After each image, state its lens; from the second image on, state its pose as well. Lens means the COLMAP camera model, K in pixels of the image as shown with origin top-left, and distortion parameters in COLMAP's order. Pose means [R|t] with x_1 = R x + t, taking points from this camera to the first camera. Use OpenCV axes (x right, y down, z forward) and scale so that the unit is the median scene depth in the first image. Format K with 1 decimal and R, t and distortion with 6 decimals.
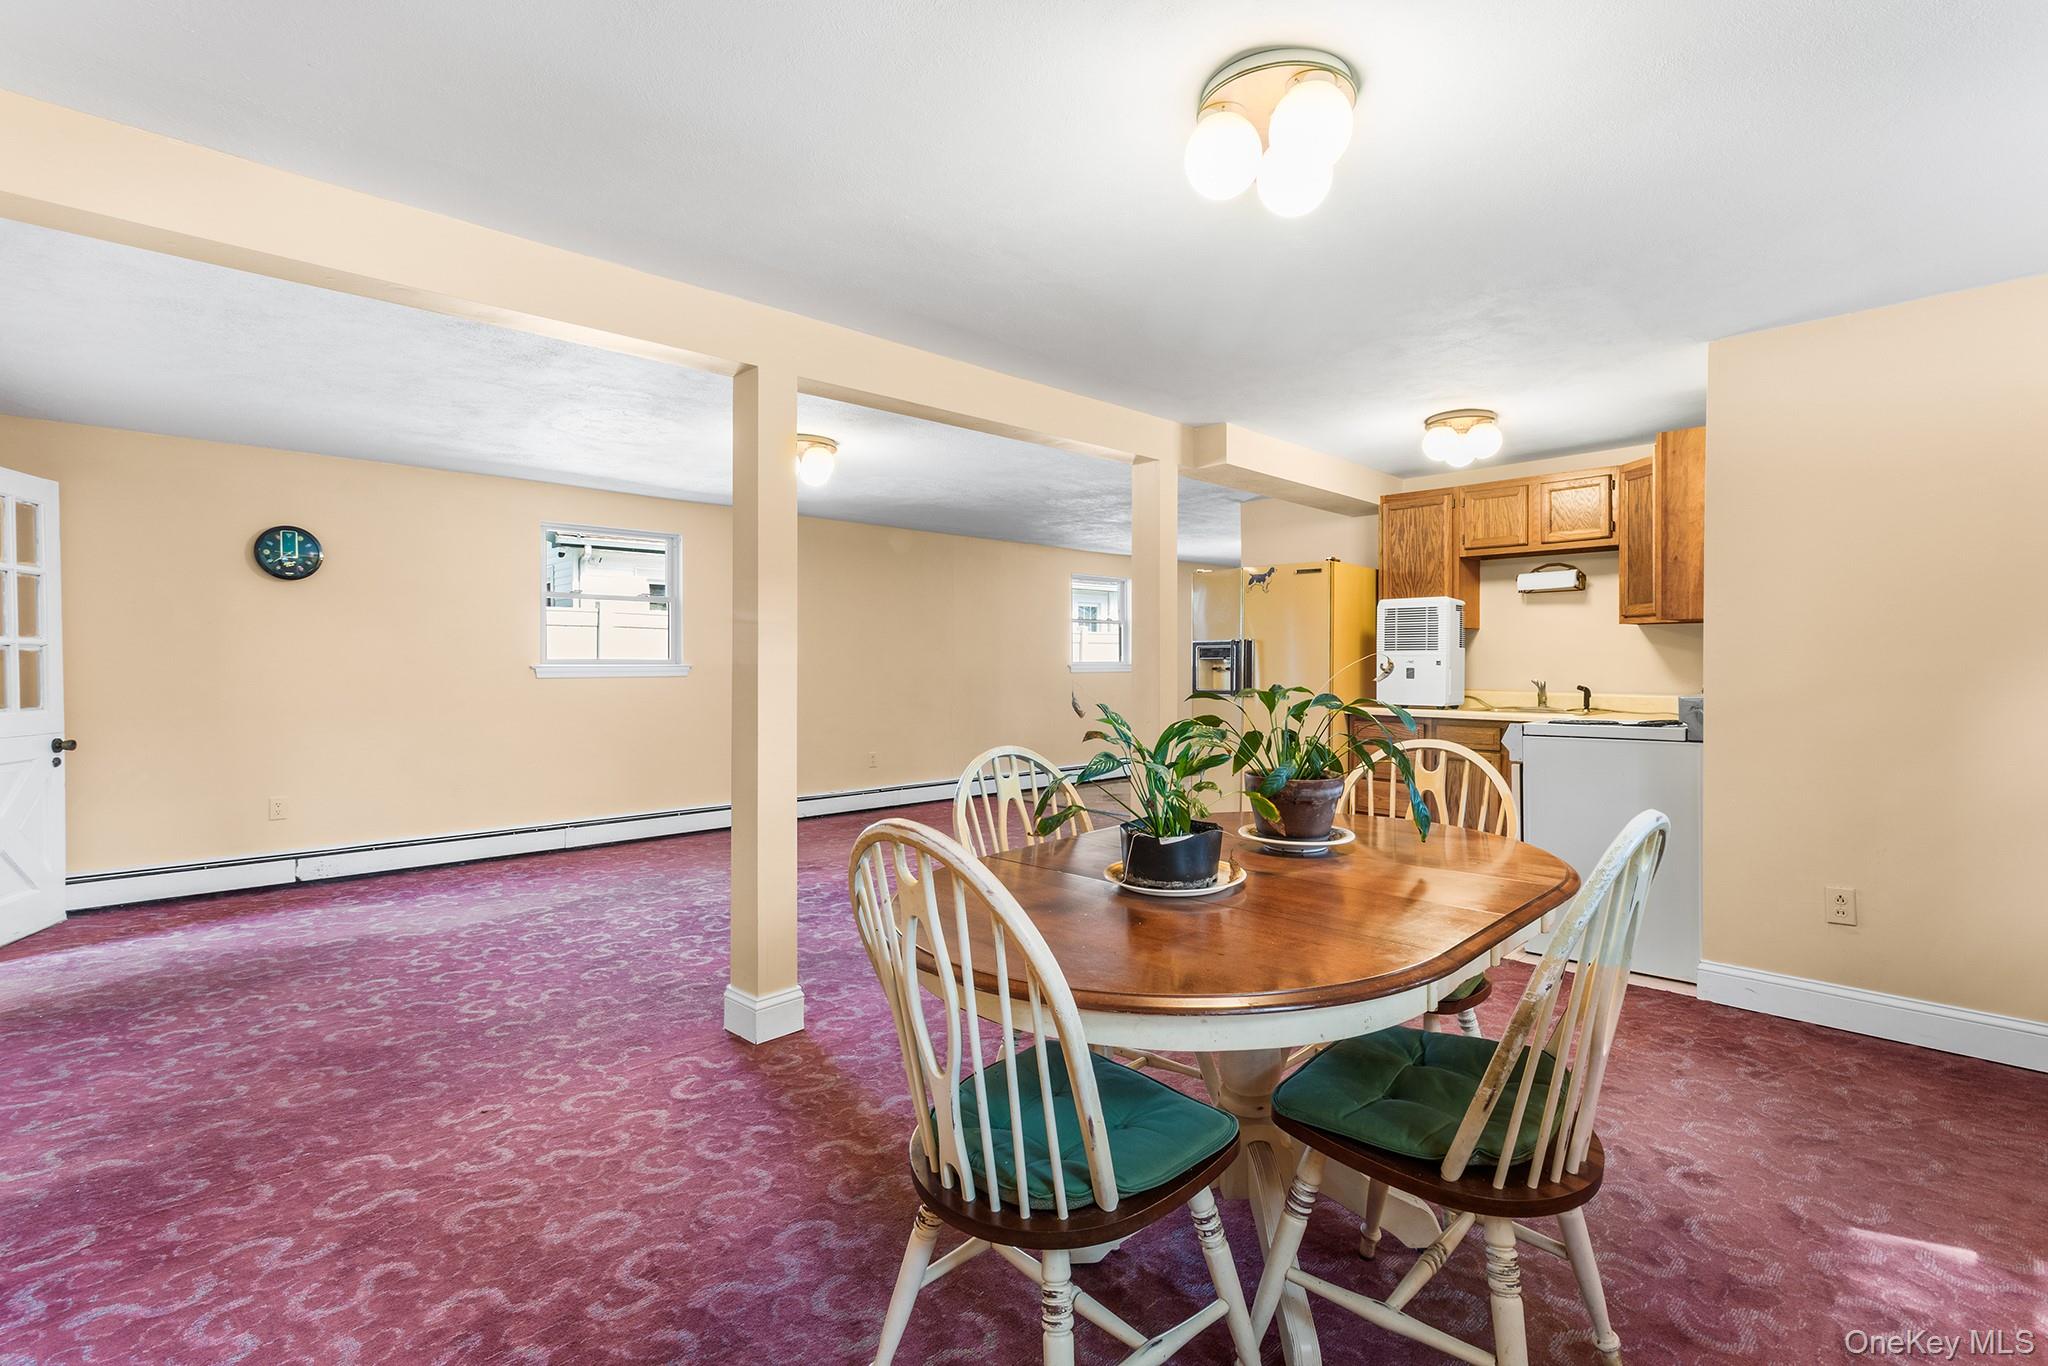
lens RADIAL K [[973.7, 0, 1036.8], [0, 973.7, 672.5], [0, 0, 1]] dist [0.002170, 0.000195]
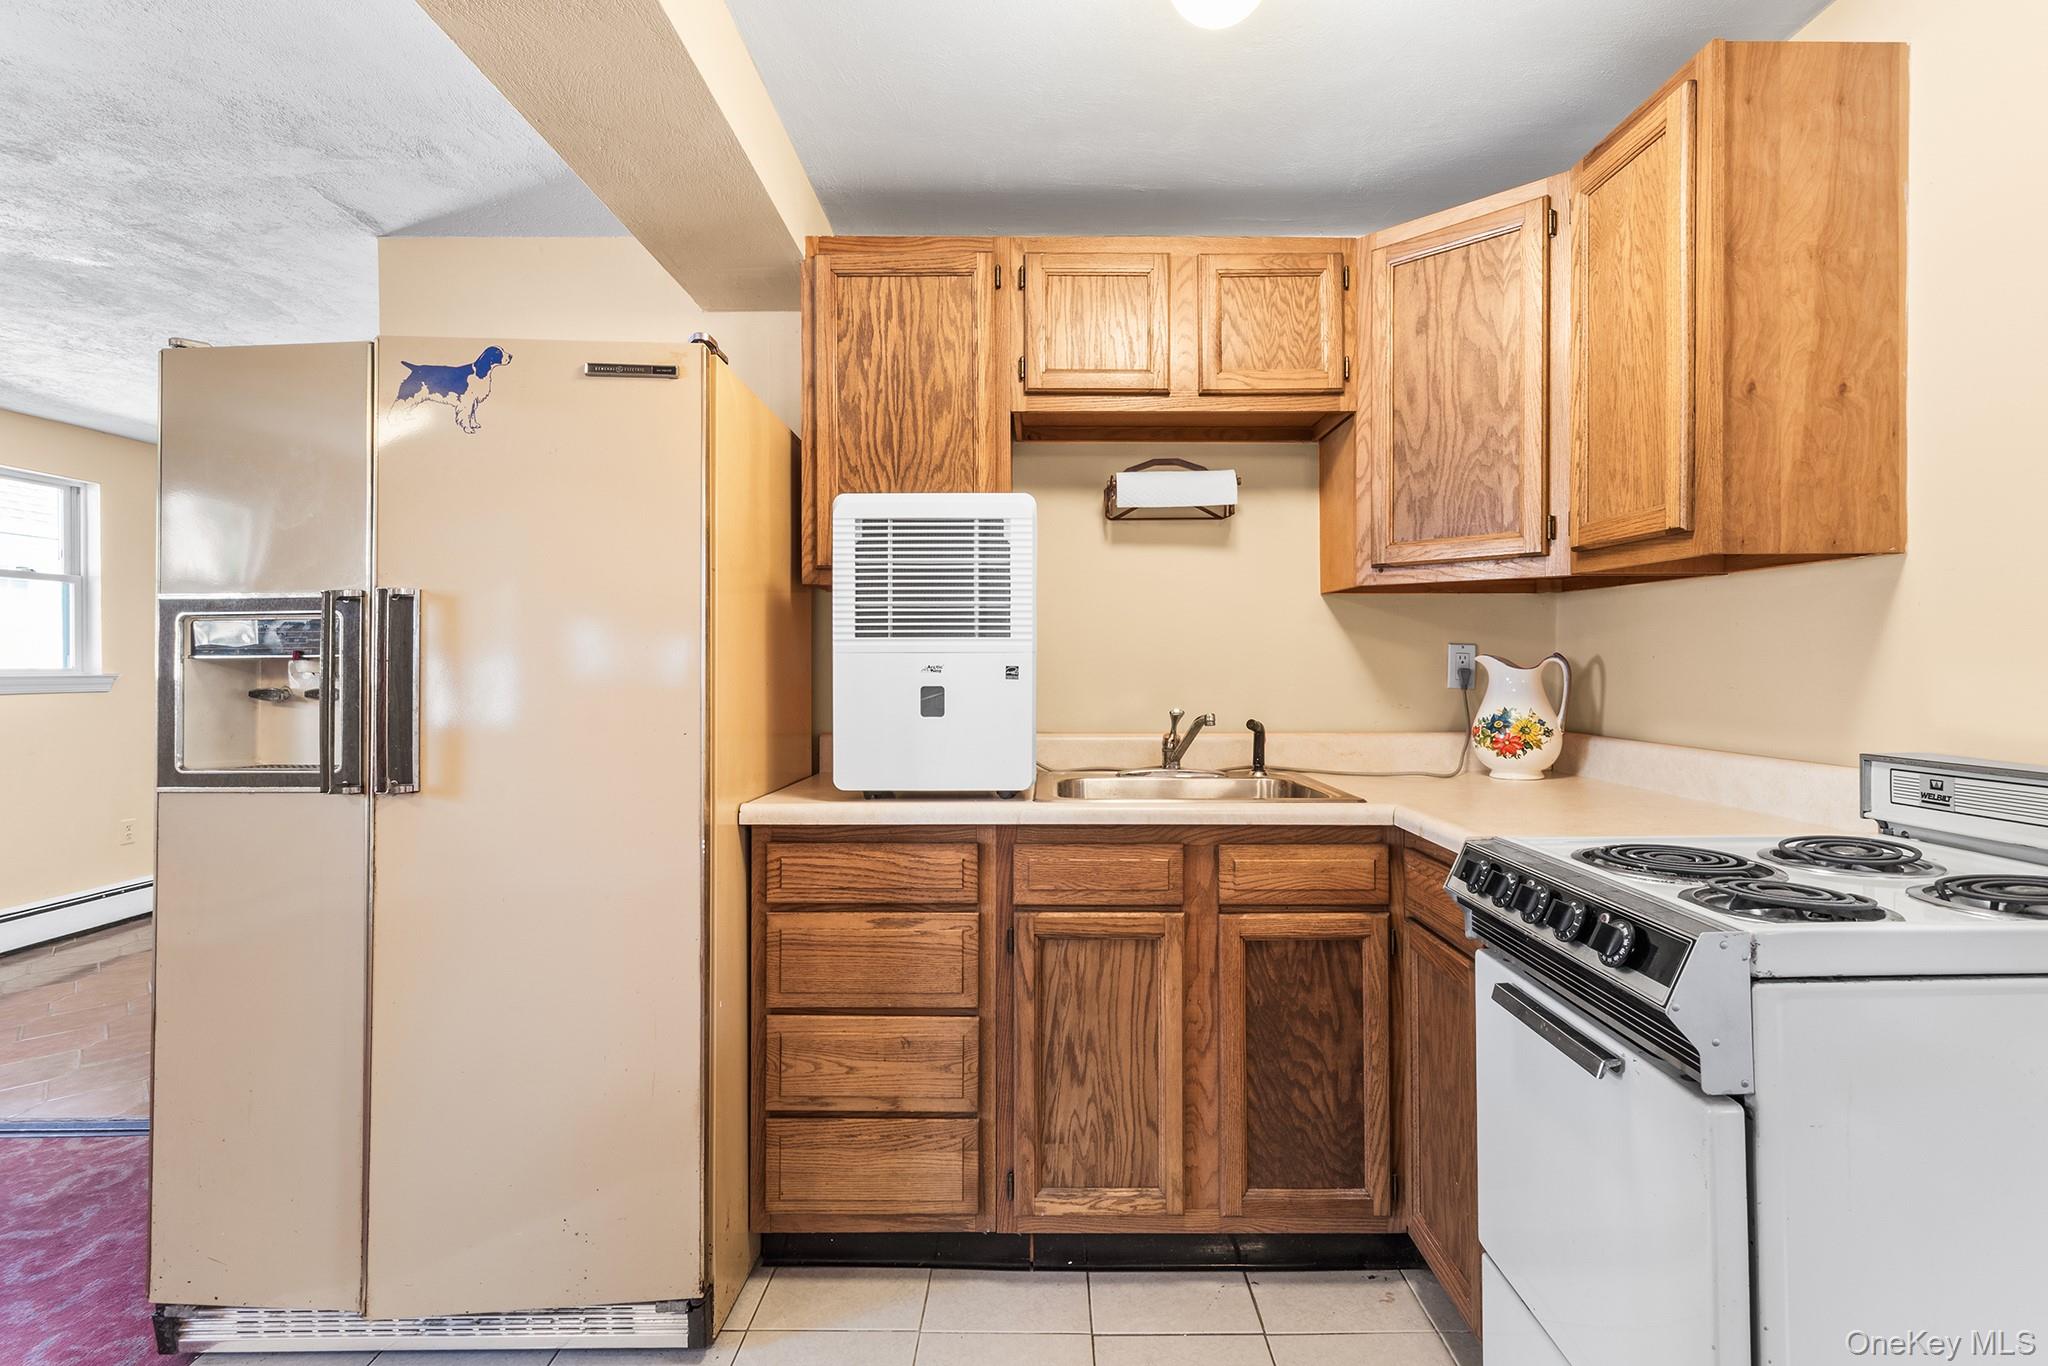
lens RADIAL K [[947.3, 0, 1048.3], [0, 947.3, 665.7], [0, 0, 1]] dist [0.000673, 0.000233]
pose [[0.698154, -0.000787, 0.715947, 0.160413], [0.009564, 0.999920, -0.008228, -0.008823], [-0.715884, 0.012591, 0.698106, 0.709770]]
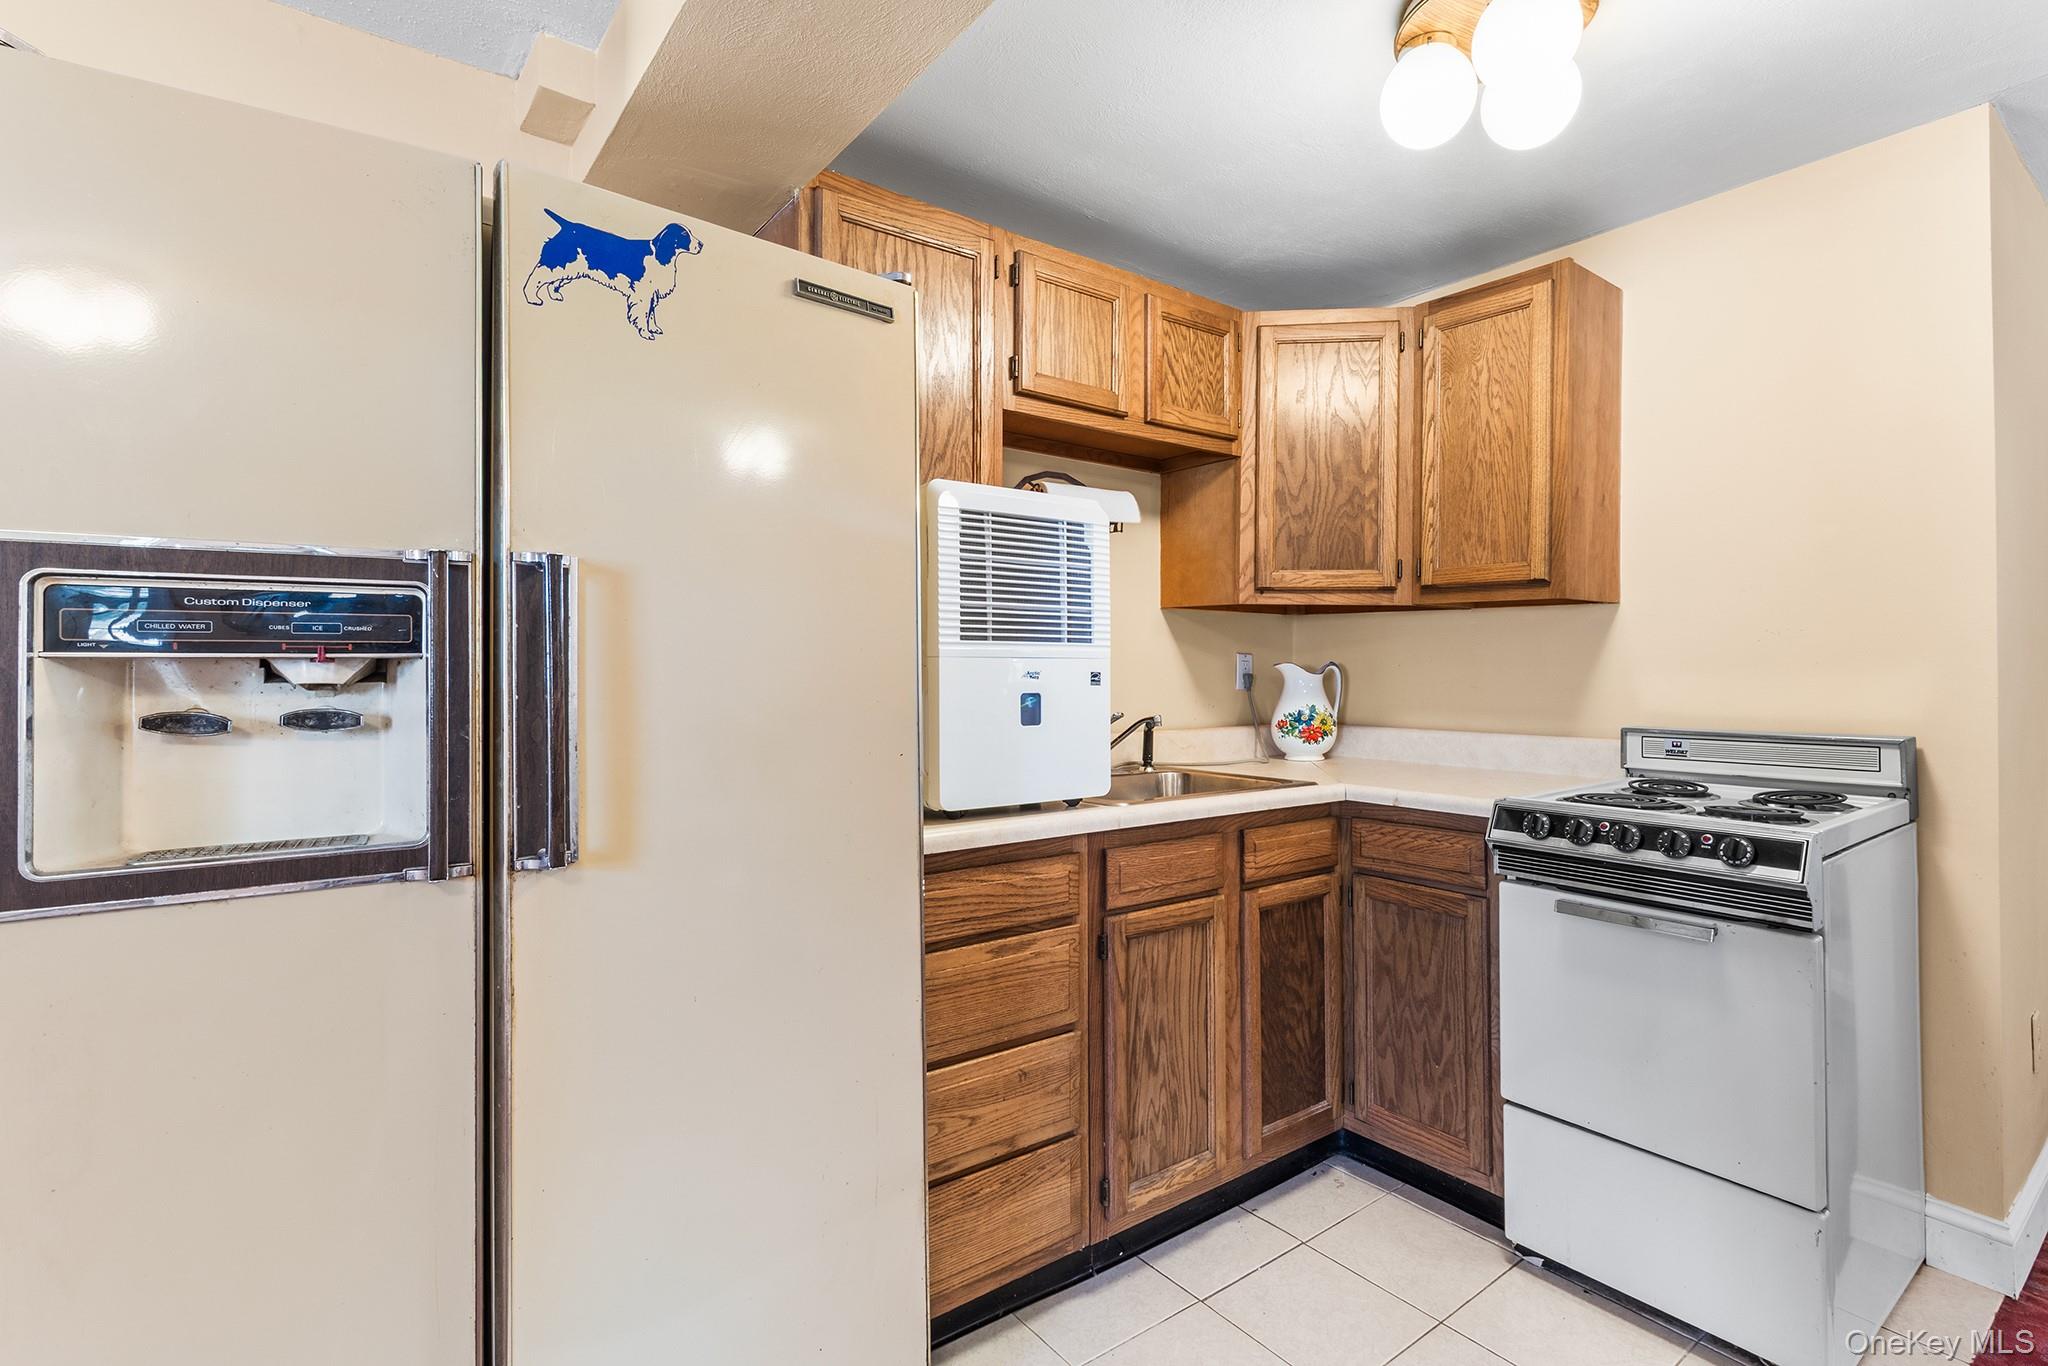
lens RADIAL K [[956.2, 0, 1033.6], [0, 956.2, 661.3], [0, 0, 1]] dist [-0.000922, 0.000074]
pose [[0.131342, 0.007777, 0.991307, 0.052024], [0.009326, 0.999915, -0.009080, -0.012564], [-0.991293, 0.010438, 0.131258, 0.932759]]
